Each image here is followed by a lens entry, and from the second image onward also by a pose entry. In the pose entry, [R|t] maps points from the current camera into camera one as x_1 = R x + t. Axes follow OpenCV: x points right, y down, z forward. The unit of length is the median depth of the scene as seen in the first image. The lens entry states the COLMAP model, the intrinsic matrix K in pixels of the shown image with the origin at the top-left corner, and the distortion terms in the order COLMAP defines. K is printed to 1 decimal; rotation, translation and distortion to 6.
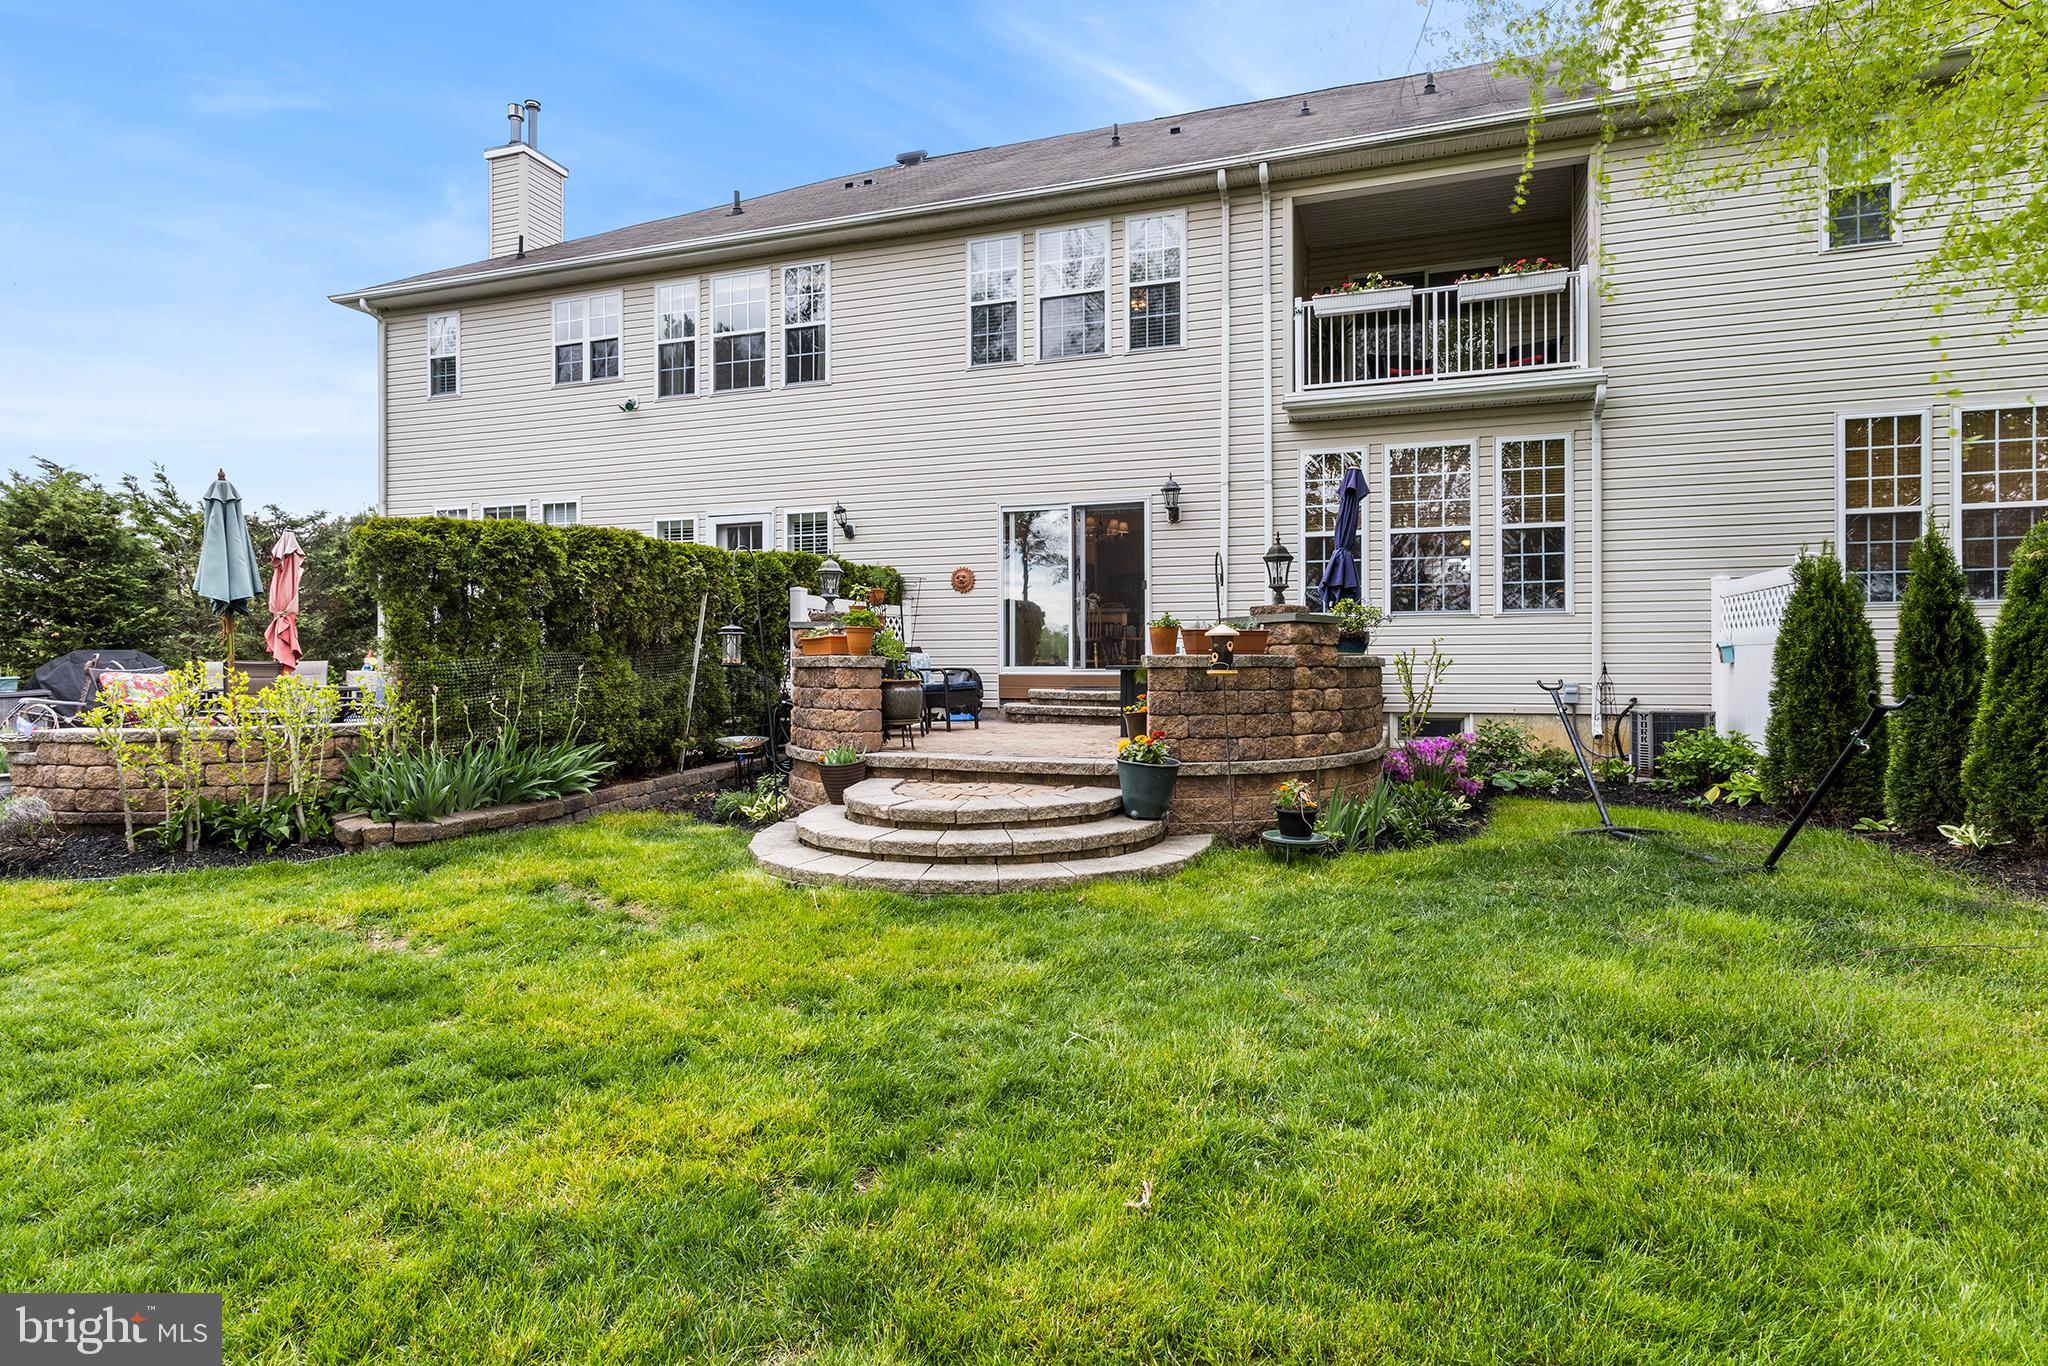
lens RADIAL K [[1057.9, 0, 1016.0], [0, 1057.9, 681.3], [0, 0, 1]] dist [0.002066, 0.002867]
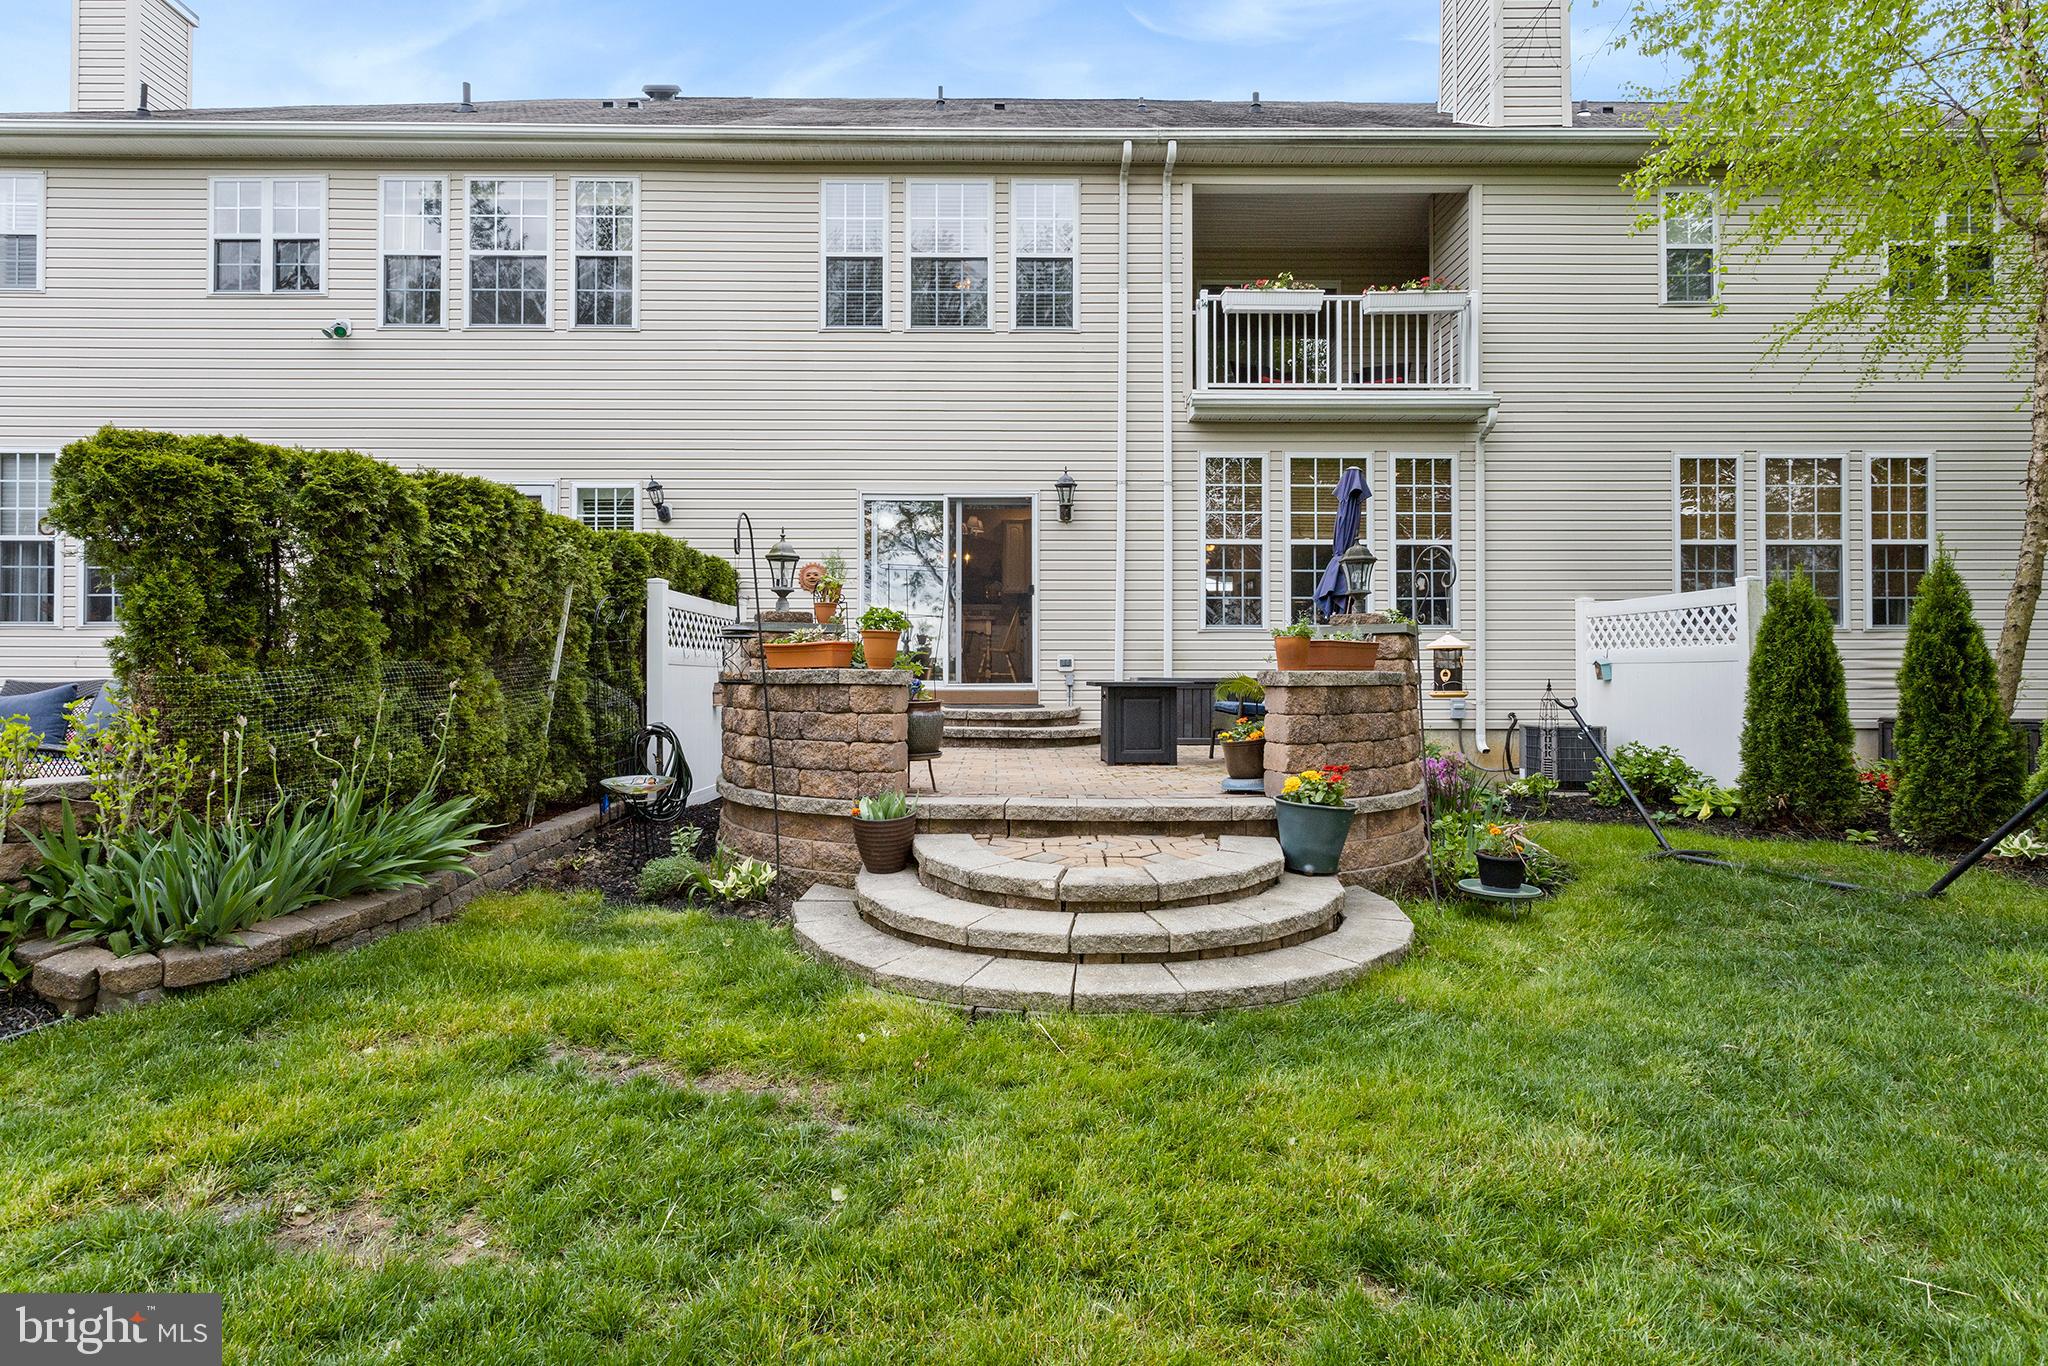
lens RADIAL K [[1057.9, 0, 1030.6], [0, 1057.9, 677.4], [0, 0, 1]] dist [0.002066, 0.002867]
pose [[0.943770, 0.003116, 0.330589, -0.203007], [0.001616, 0.999900, -0.014039, -0.005264], [-0.330600, 0.013784, 0.943670, 0.179774]]
